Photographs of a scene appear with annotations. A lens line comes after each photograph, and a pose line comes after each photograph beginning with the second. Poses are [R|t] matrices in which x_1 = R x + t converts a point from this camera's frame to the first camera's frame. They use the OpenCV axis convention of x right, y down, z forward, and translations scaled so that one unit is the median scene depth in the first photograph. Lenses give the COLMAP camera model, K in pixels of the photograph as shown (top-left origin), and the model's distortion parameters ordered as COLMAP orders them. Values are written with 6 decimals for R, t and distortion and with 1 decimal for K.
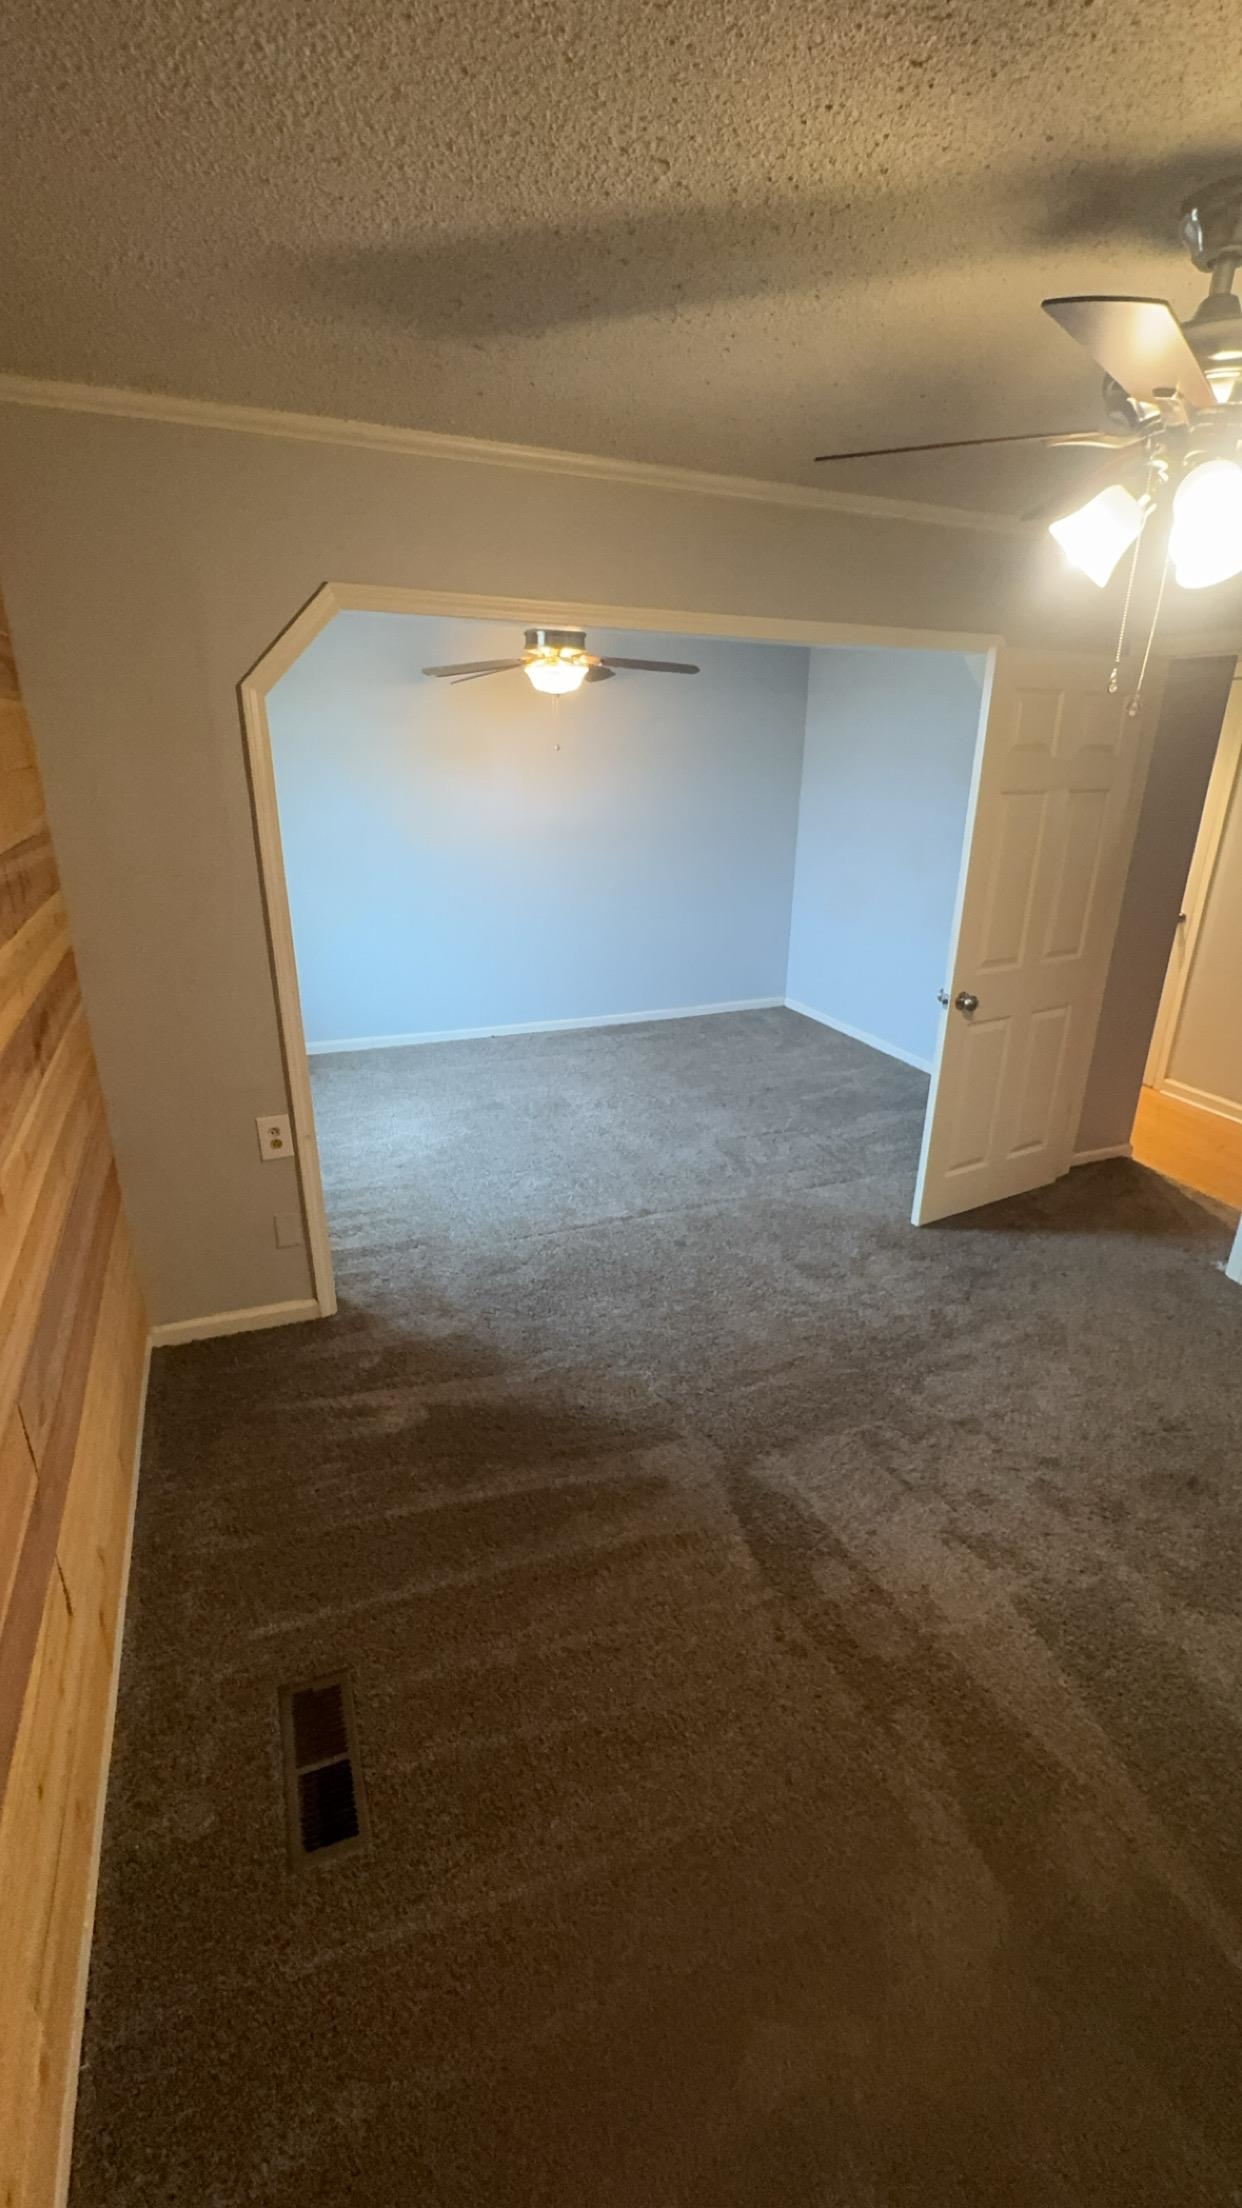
lens RADIAL K [[921.3, 0, 628.3], [0, 921.3, 1096.4], [0, 0, 1]] dist [-0.002361, 0.000659]
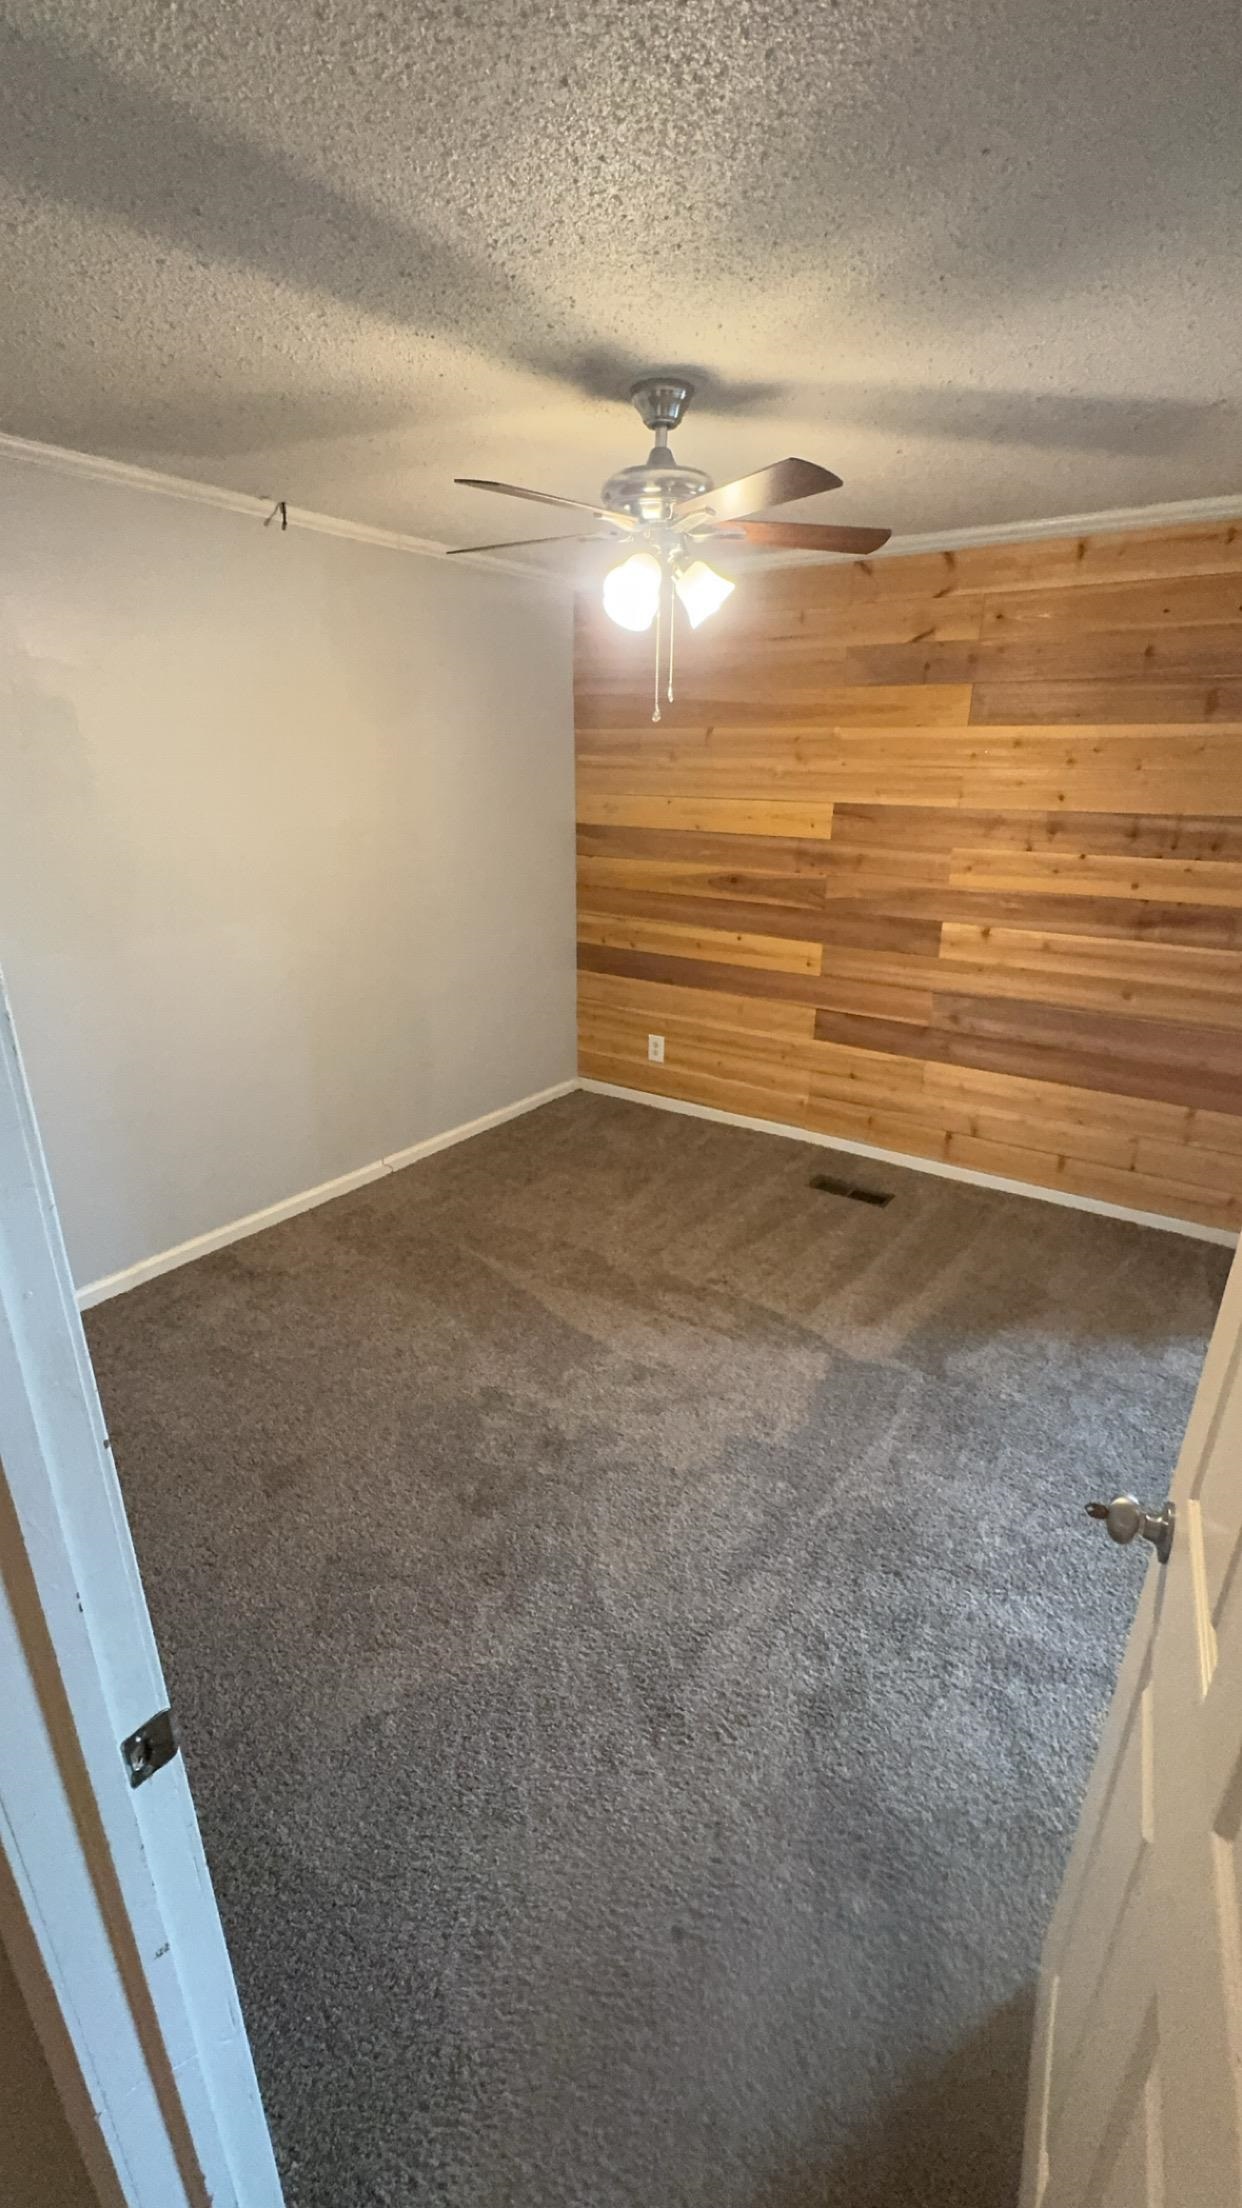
lens RADIAL K [[921.3, 0, 628.3], [0, 921.3, 1096.4], [0, 0, 1]] dist [-0.002361, 0.000659]
pose [[-0.837540, 0.177240, -0.516830, 1.023331], [-0.211899, 0.766519, 0.606257, -0.581264], [0.503613, 0.617280, -0.604433, 1.585547]]
